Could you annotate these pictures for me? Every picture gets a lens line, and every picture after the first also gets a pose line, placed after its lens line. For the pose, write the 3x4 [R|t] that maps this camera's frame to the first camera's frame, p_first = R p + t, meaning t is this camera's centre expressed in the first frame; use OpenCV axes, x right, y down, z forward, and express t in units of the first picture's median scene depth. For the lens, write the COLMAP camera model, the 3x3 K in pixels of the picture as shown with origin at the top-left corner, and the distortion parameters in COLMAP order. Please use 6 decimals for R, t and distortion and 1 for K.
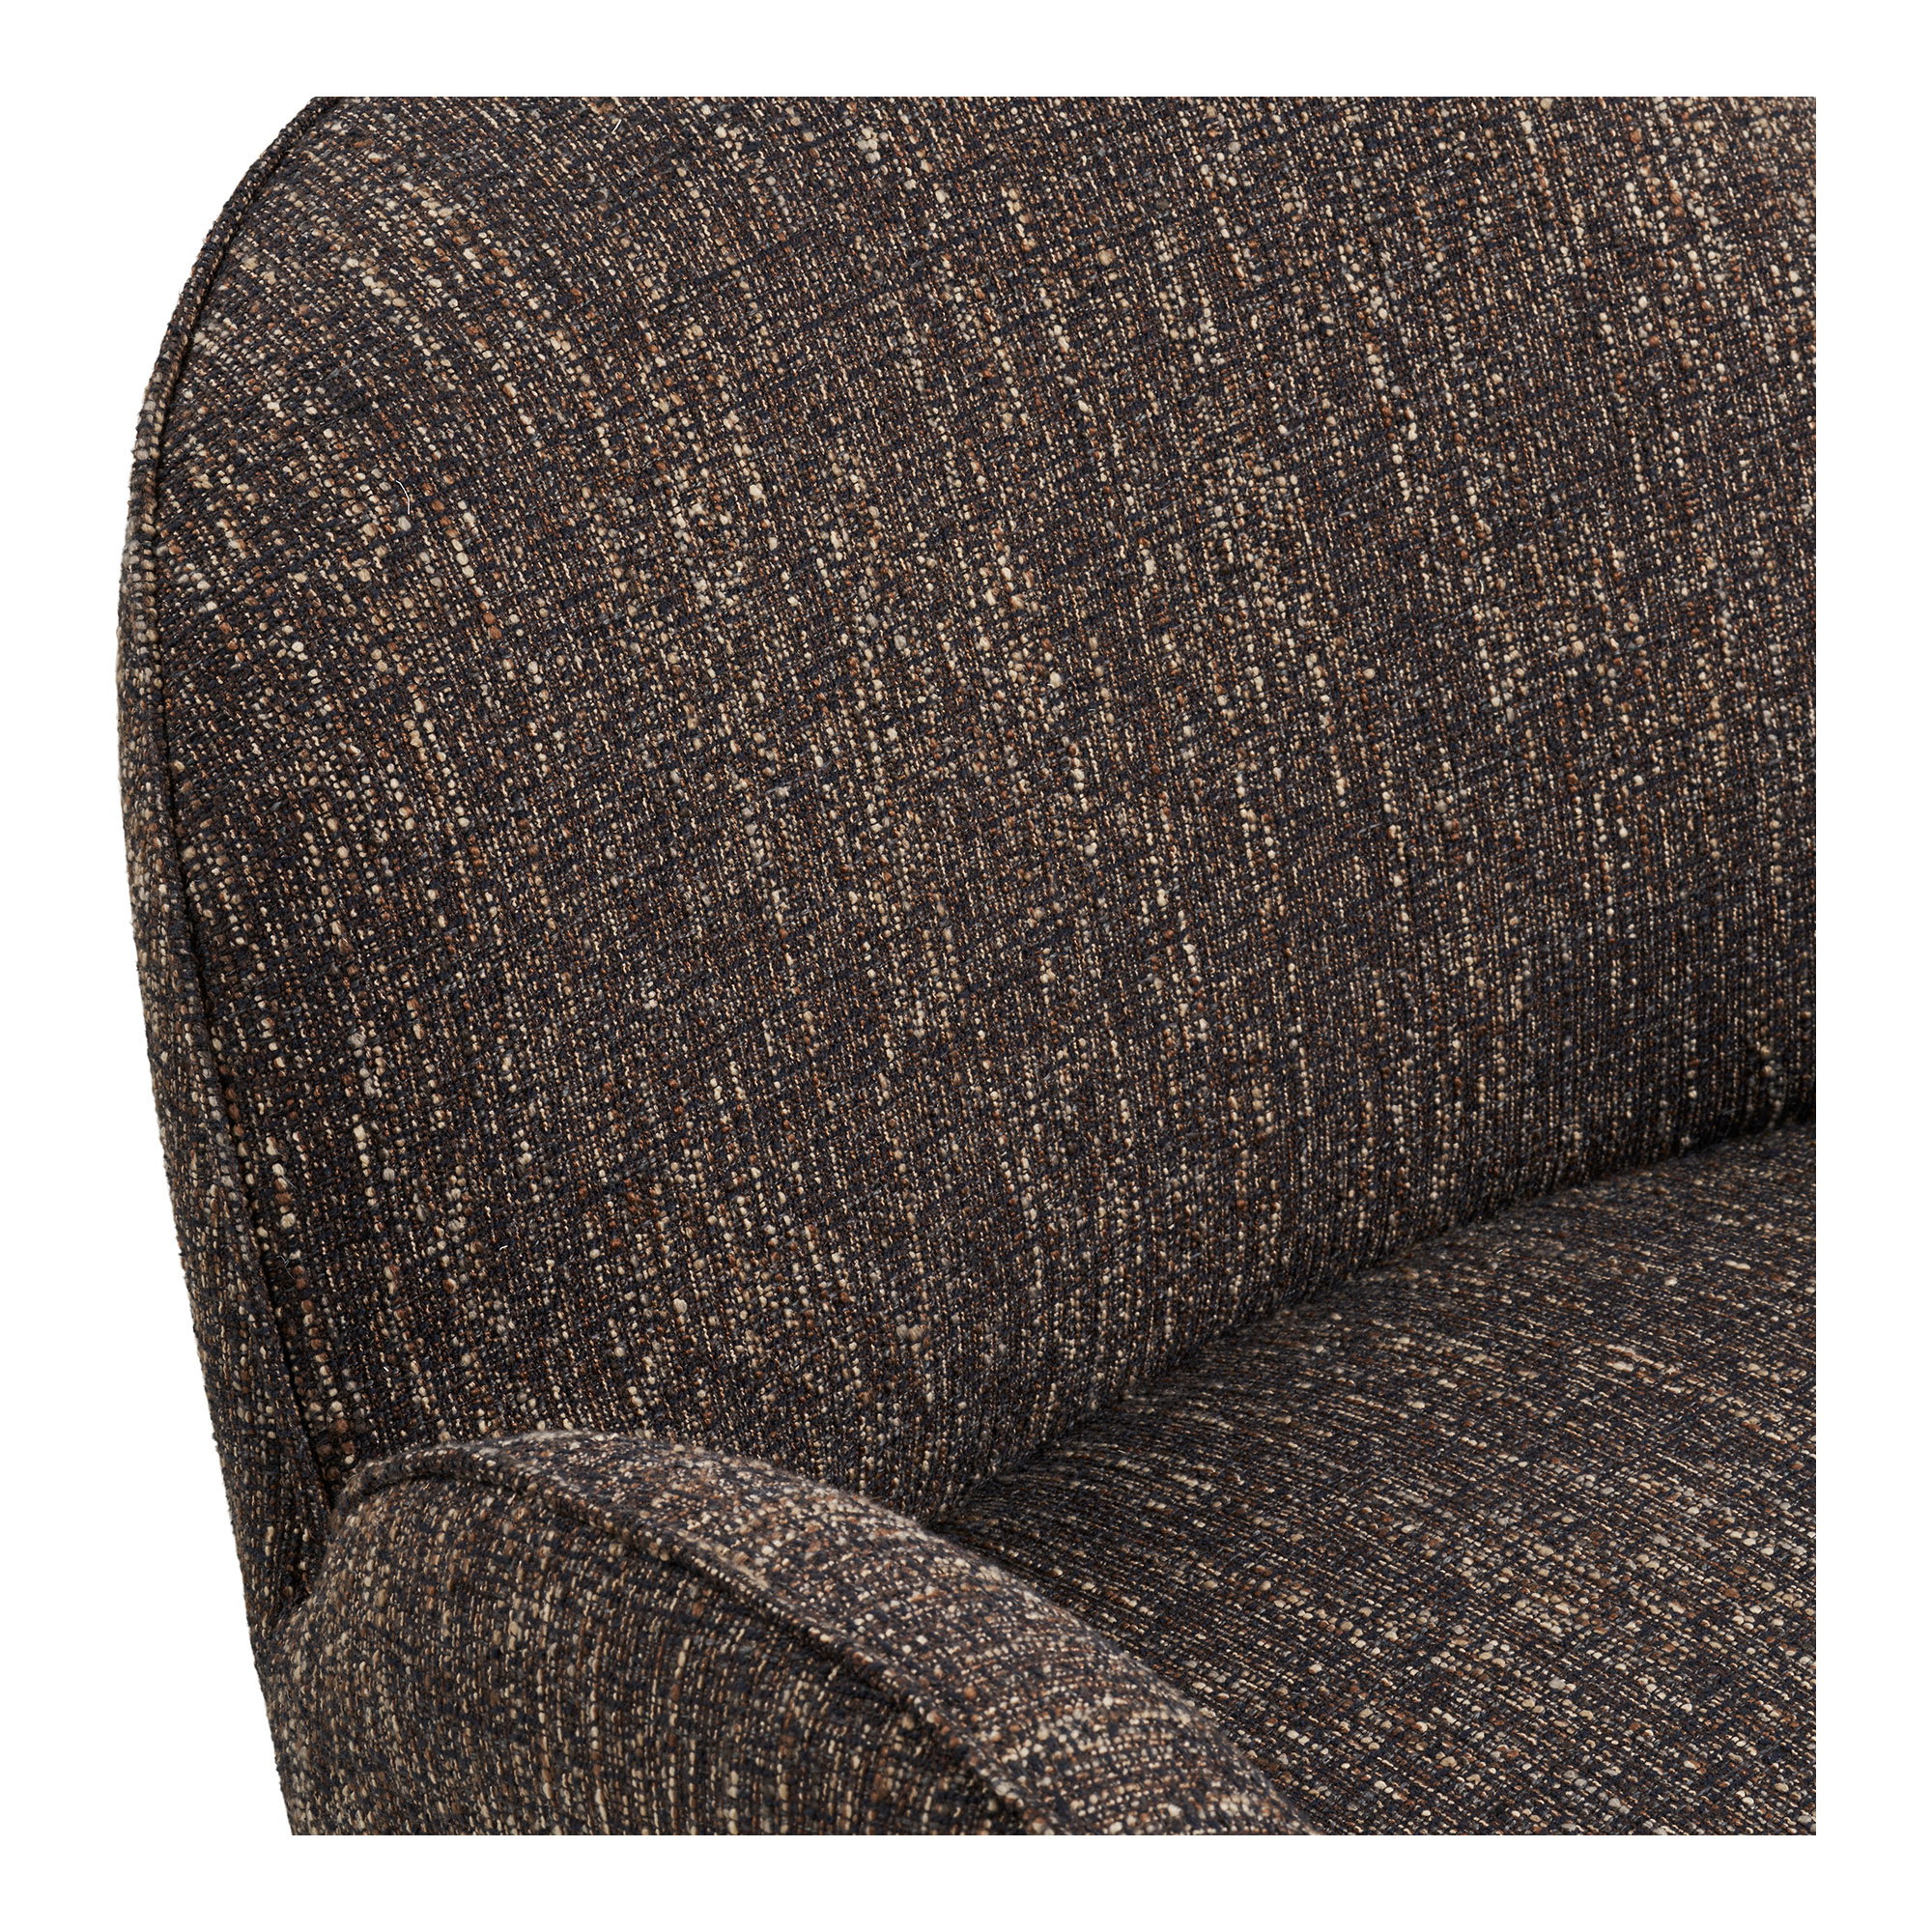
lens RADIAL K [[6213.4, 0, 966.0], [0, 6213.4, 966.0], [0, 0, 1]] dist [-0.099628, -1.564513]
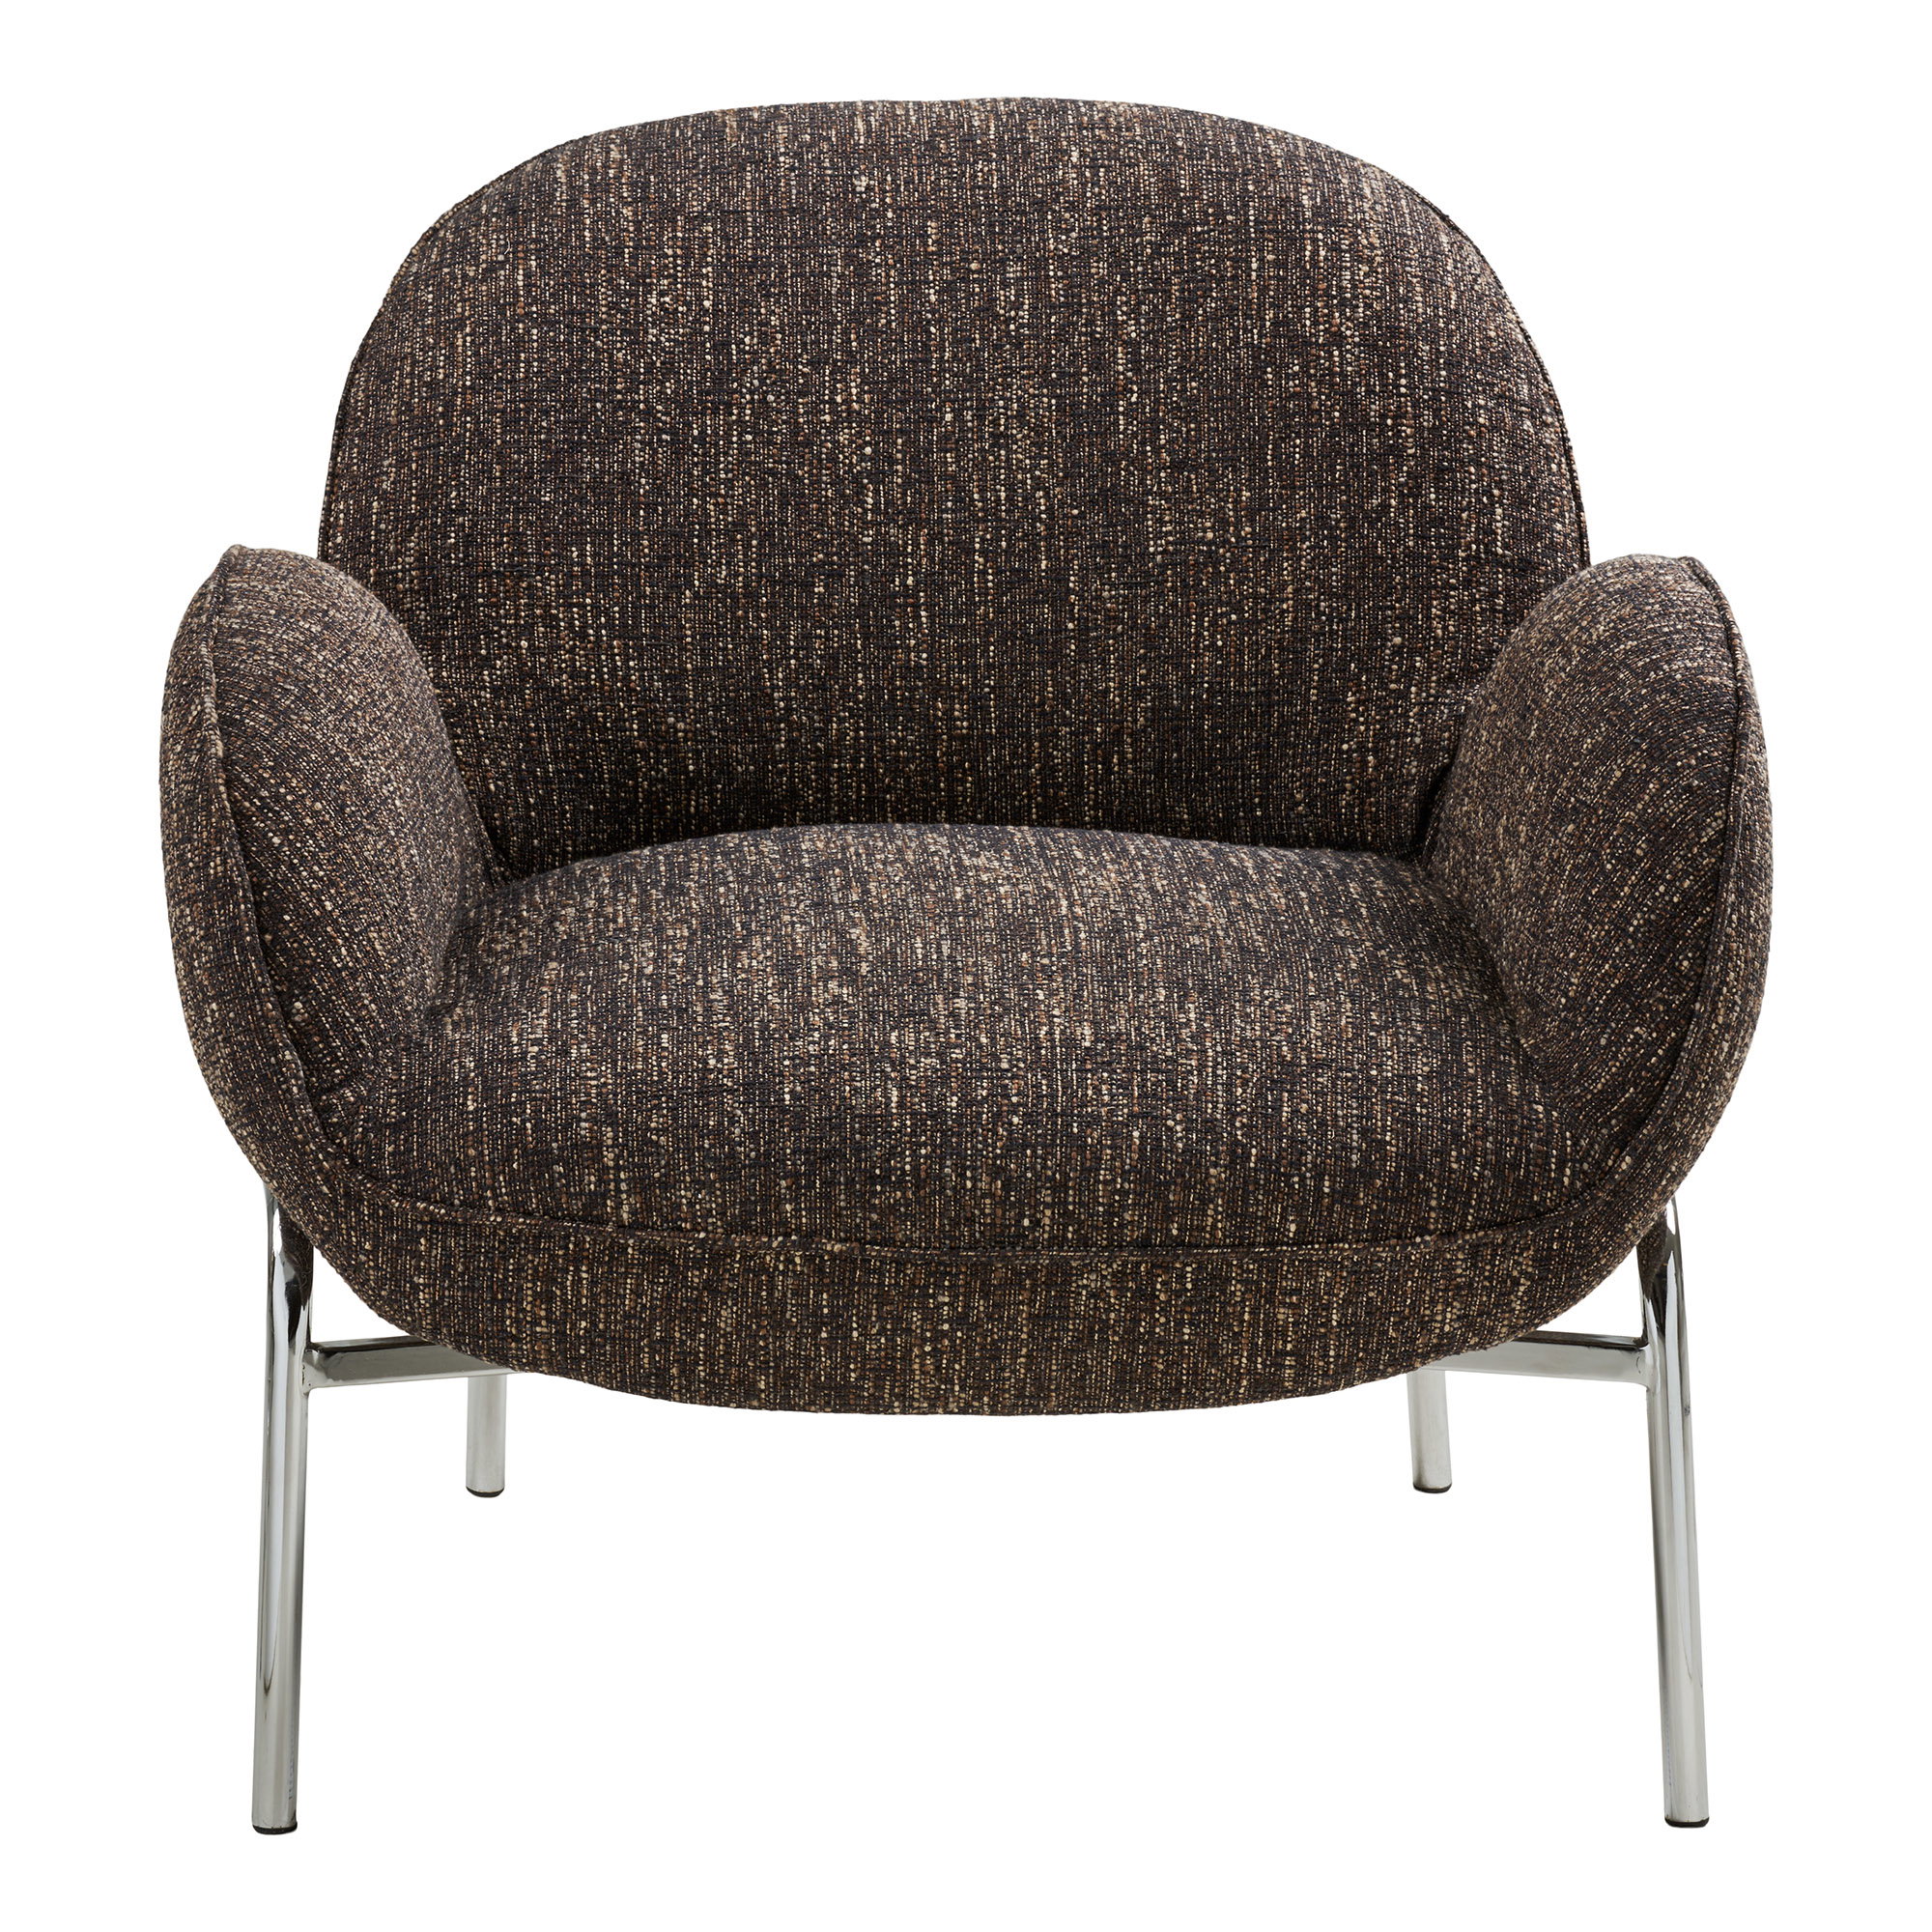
lens RADIAL K [[6213.4, 0, 966.0], [0, 6213.4, 966.0], [0, 0, 1]] dist [-0.099628, -1.564513]
pose [[0.846269, 0.186239, -0.499143, 1.013029], [-0.291189, 0.946274, -0.140623, 0.361941], [0.446136, 0.264350, 0.855033, -0.603439]]
